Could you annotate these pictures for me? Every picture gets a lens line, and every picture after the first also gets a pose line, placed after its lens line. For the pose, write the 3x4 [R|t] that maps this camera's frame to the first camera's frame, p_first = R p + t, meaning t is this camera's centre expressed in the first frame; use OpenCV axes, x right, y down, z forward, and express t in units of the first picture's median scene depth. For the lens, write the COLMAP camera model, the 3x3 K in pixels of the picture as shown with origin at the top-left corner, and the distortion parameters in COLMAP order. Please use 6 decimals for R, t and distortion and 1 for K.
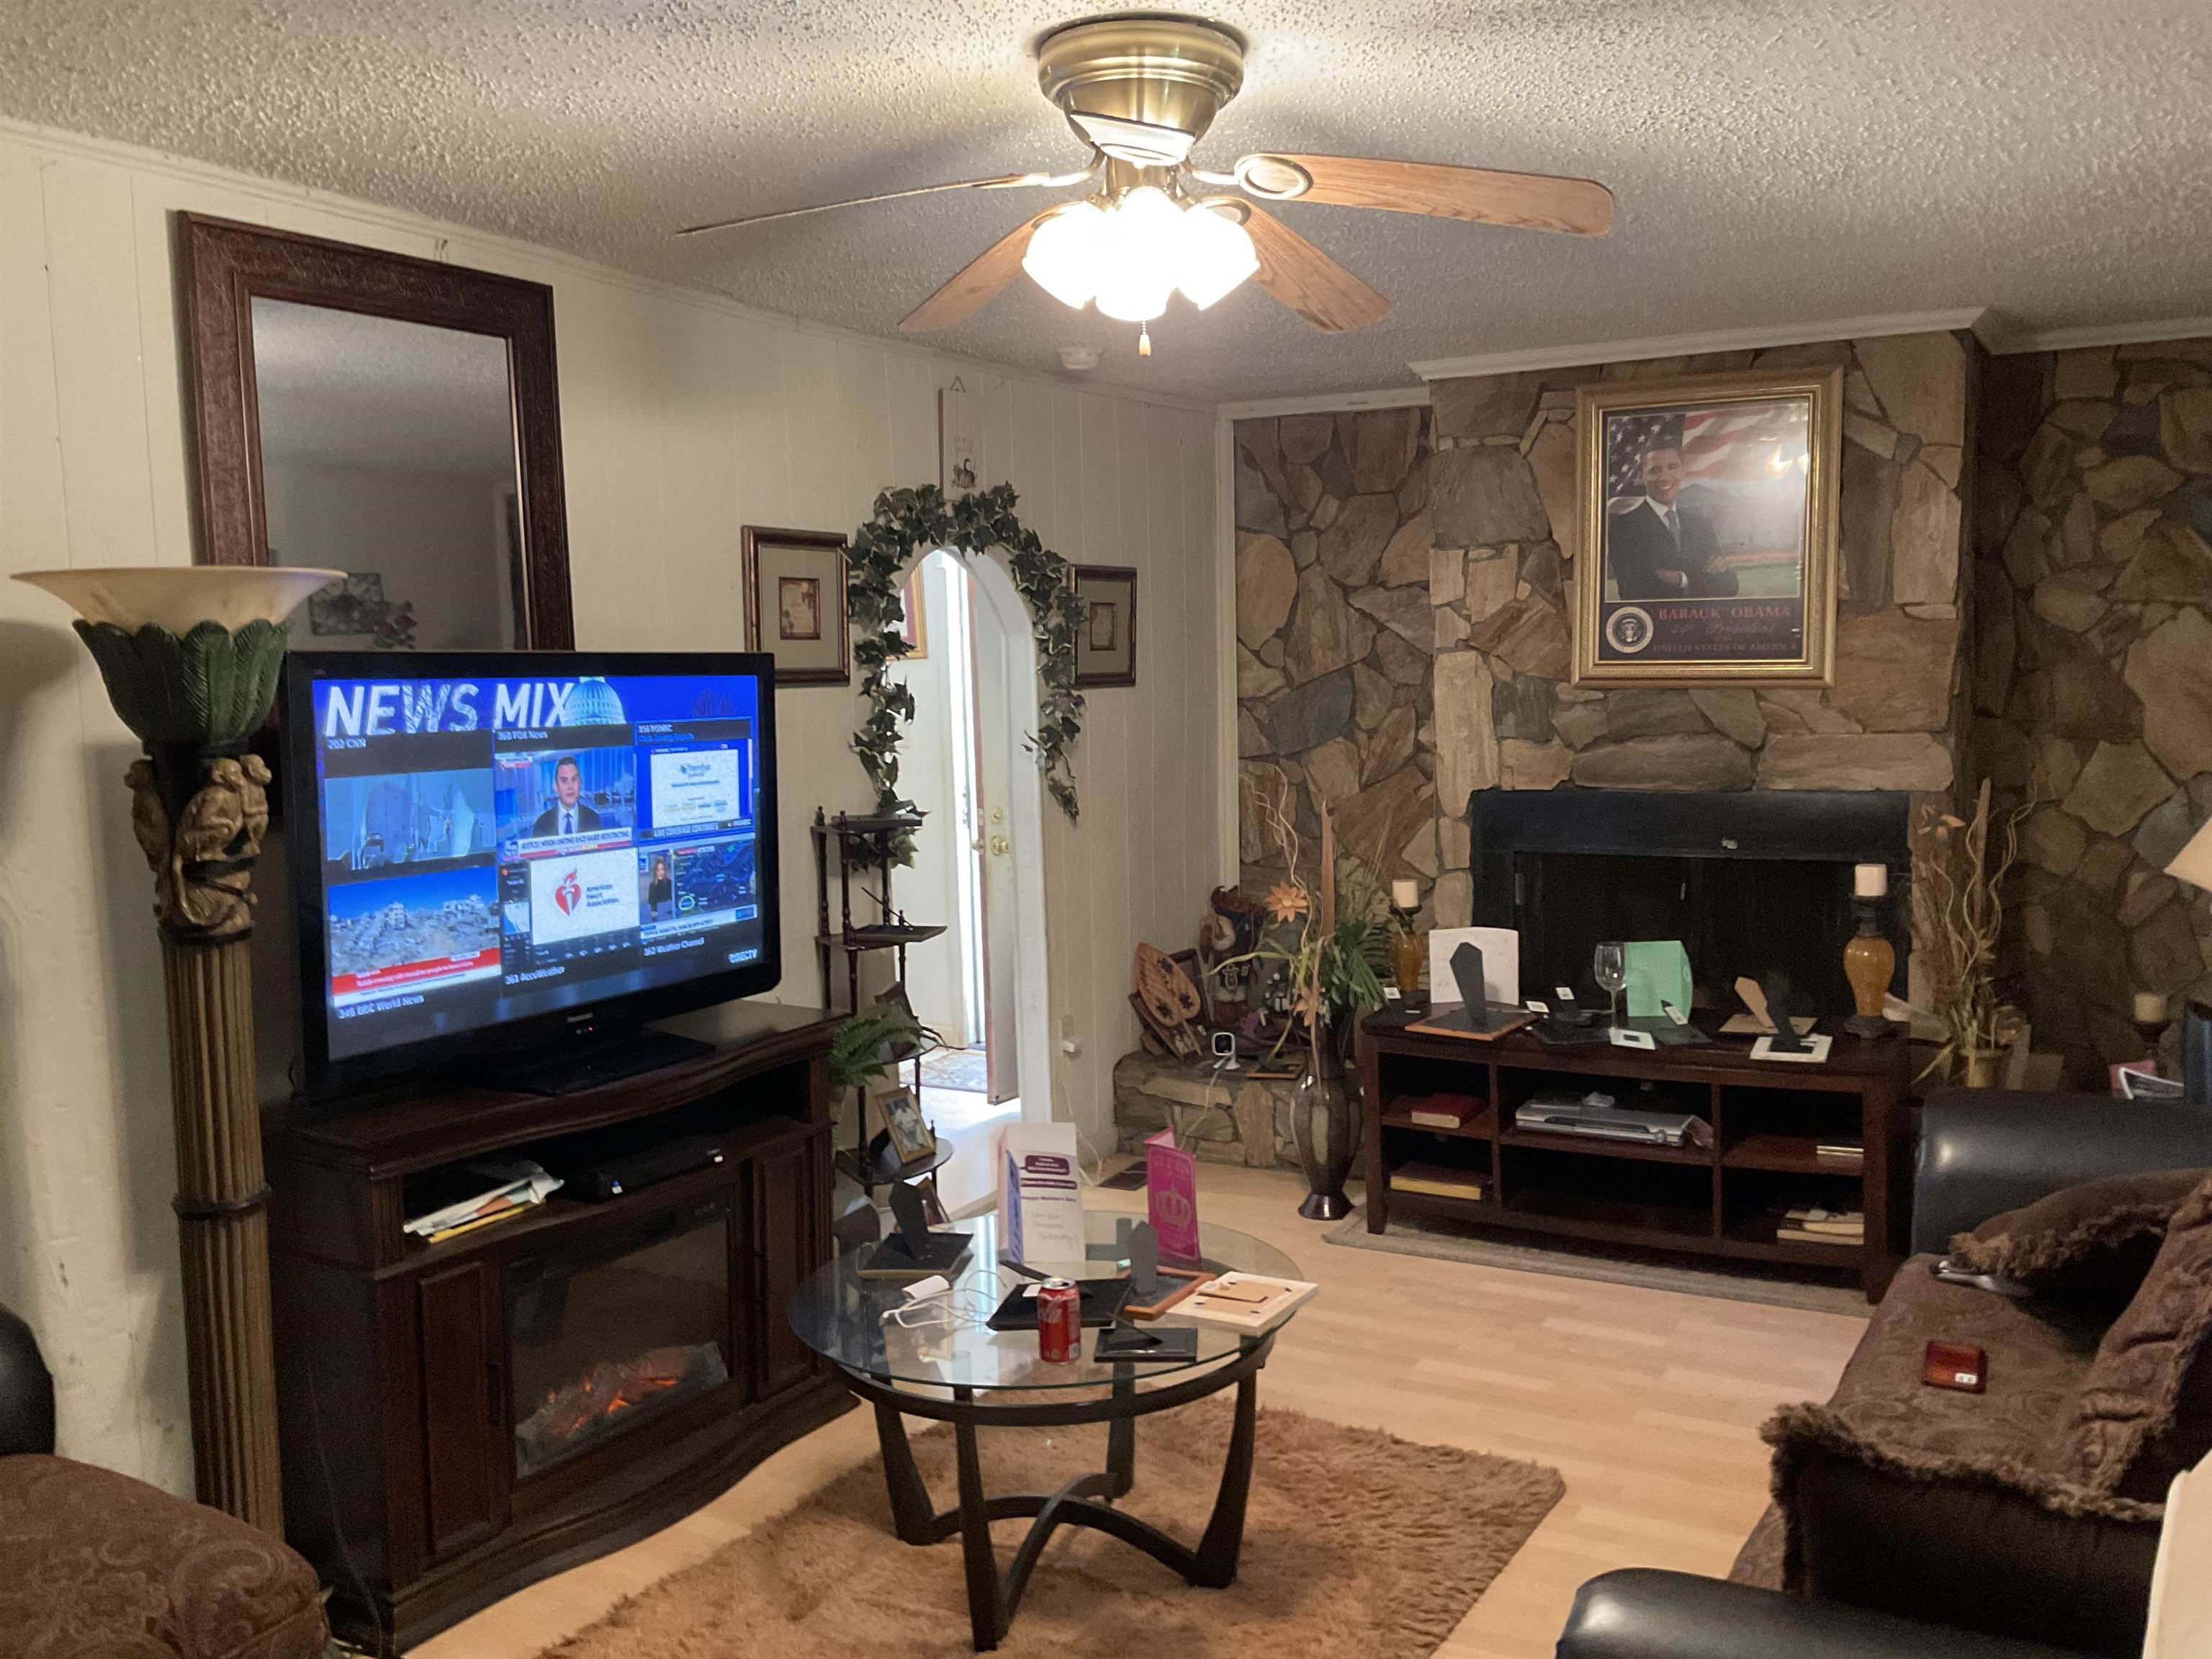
lens RADIAL K [[1845.0, 0, 1106.0], [0, 1845.0, 829.5], [0, 0, 1]] dist [0.123966, -0.244865]
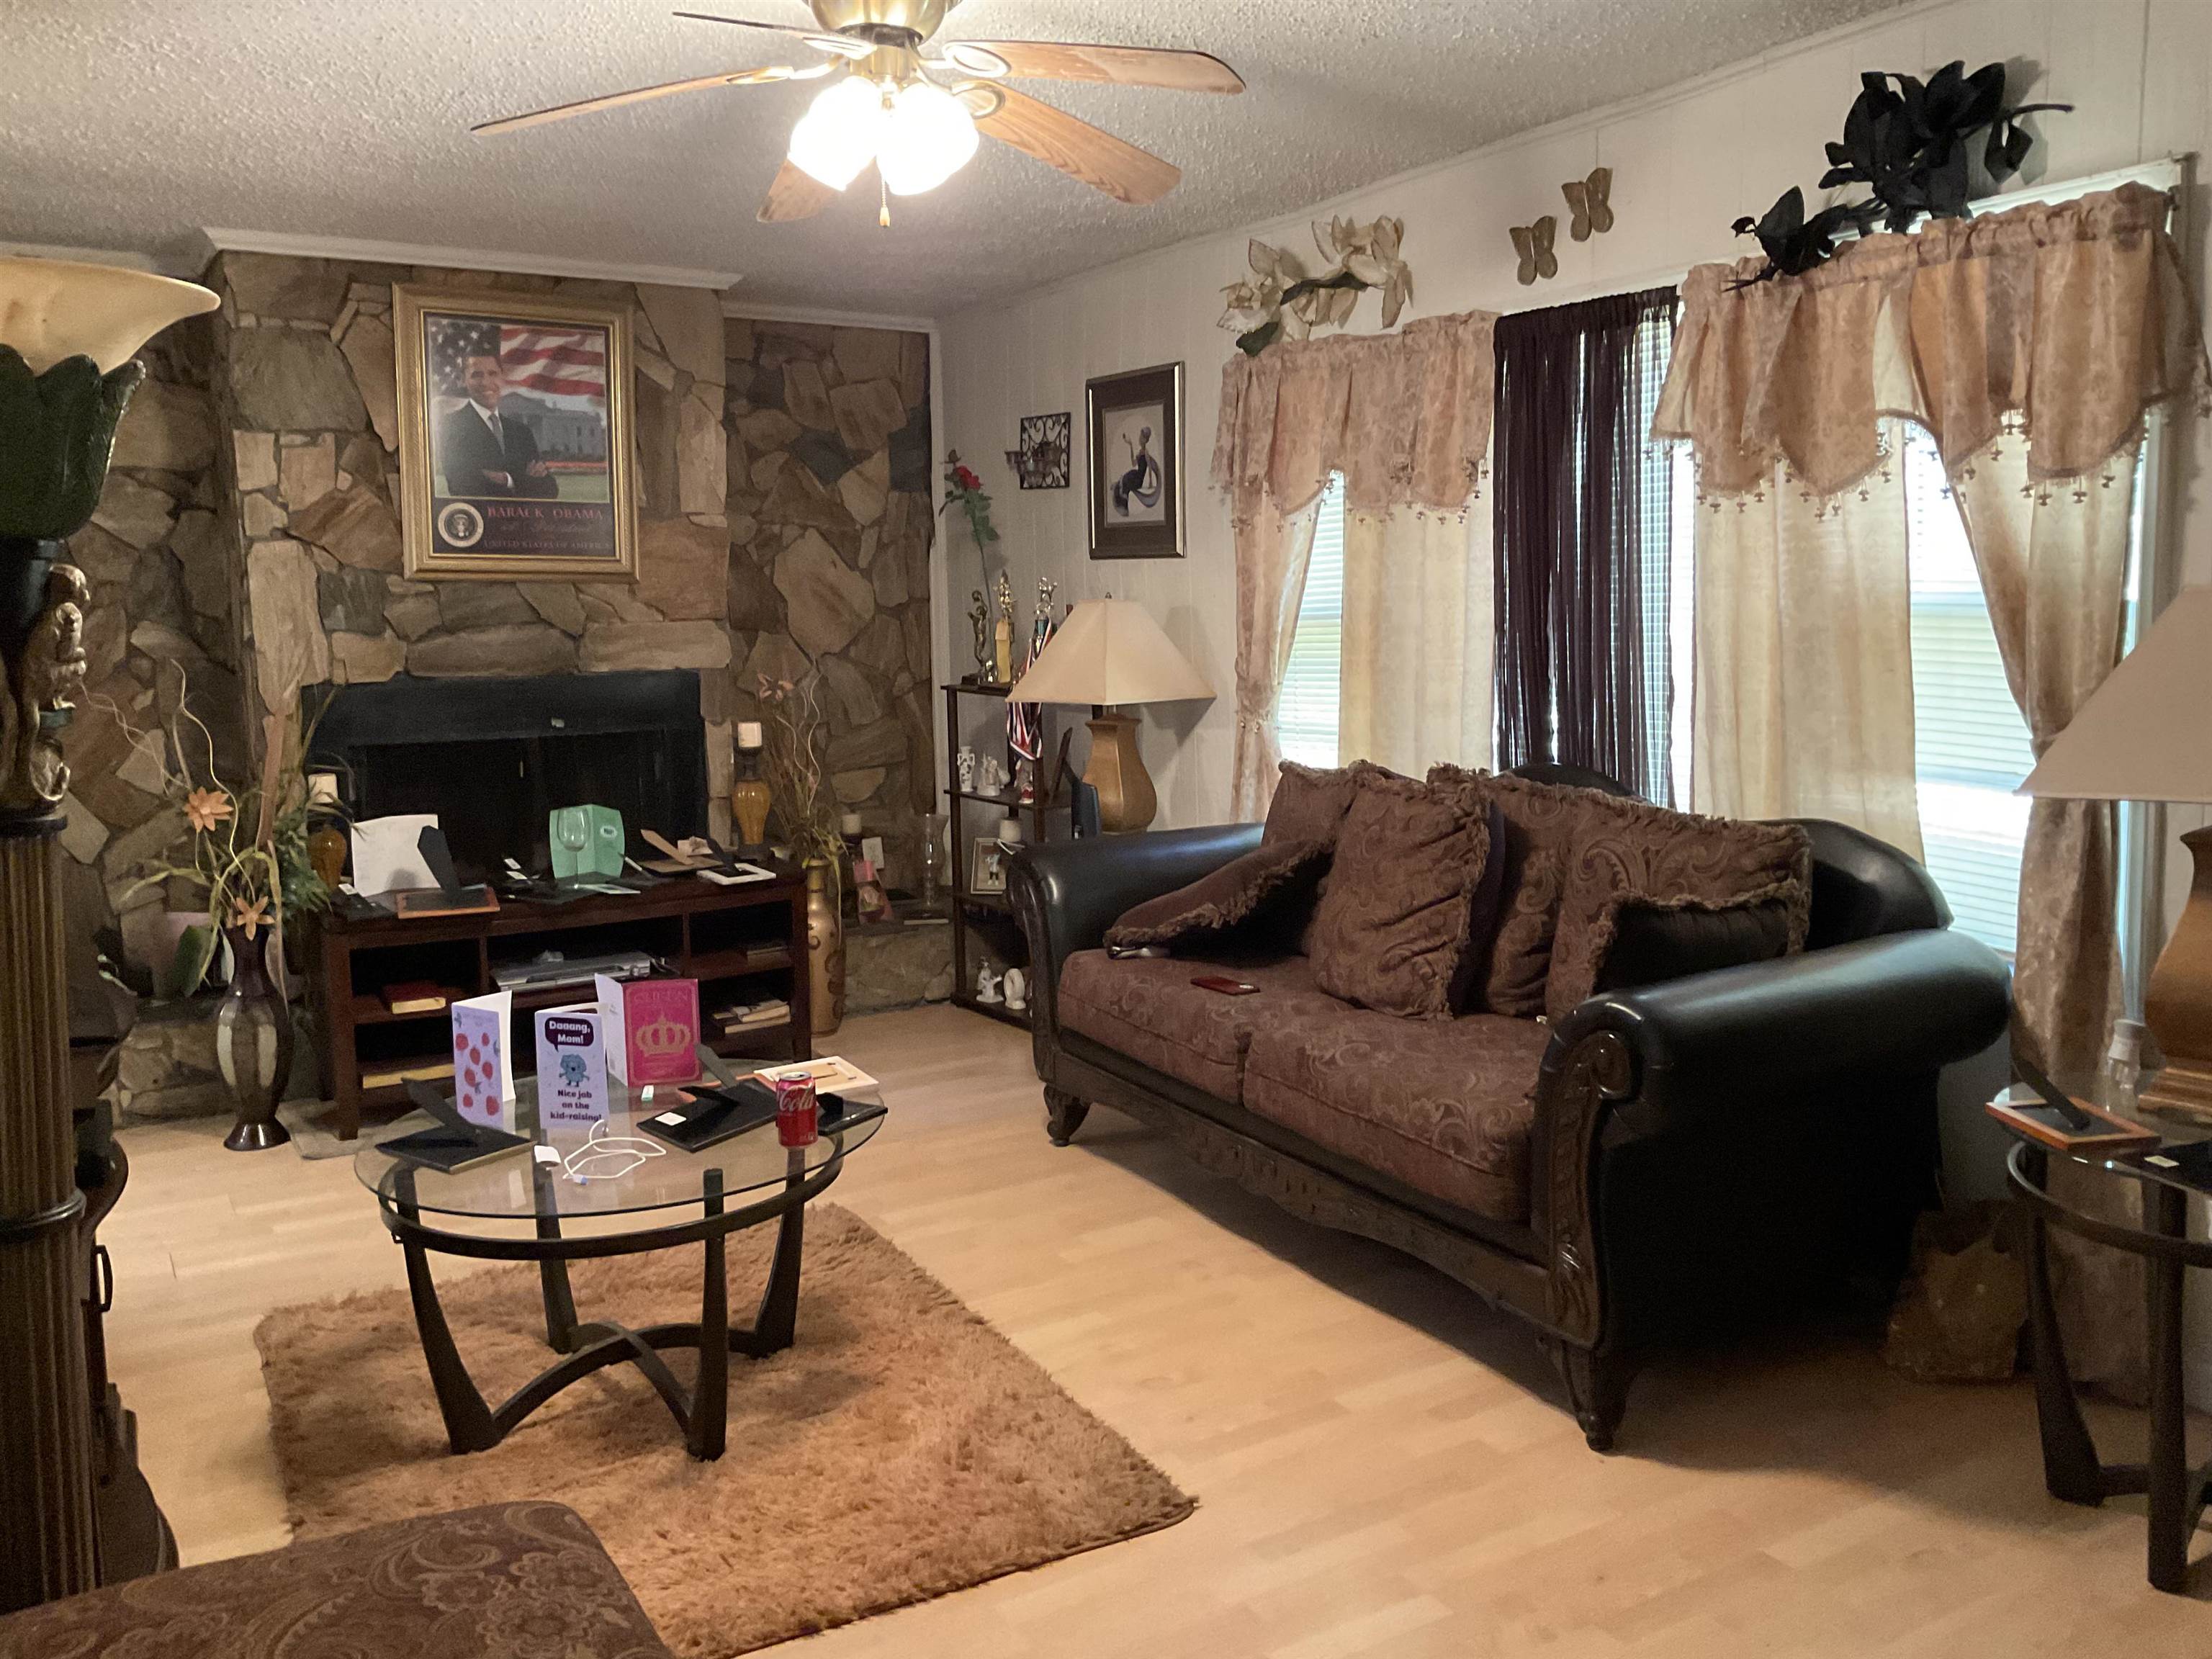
lens RADIAL K [[1845.0, 0, 1106.0], [0, 1845.0, 829.5], [0, 0, 1]] dist [0.123966, -0.244865]
pose [[0.490718, -0.097123, 0.865888, -0.473980], [0.082870, 0.994466, 0.064581, 0.026224], [-0.867369, 0.040065, 0.496051, 0.165435]]
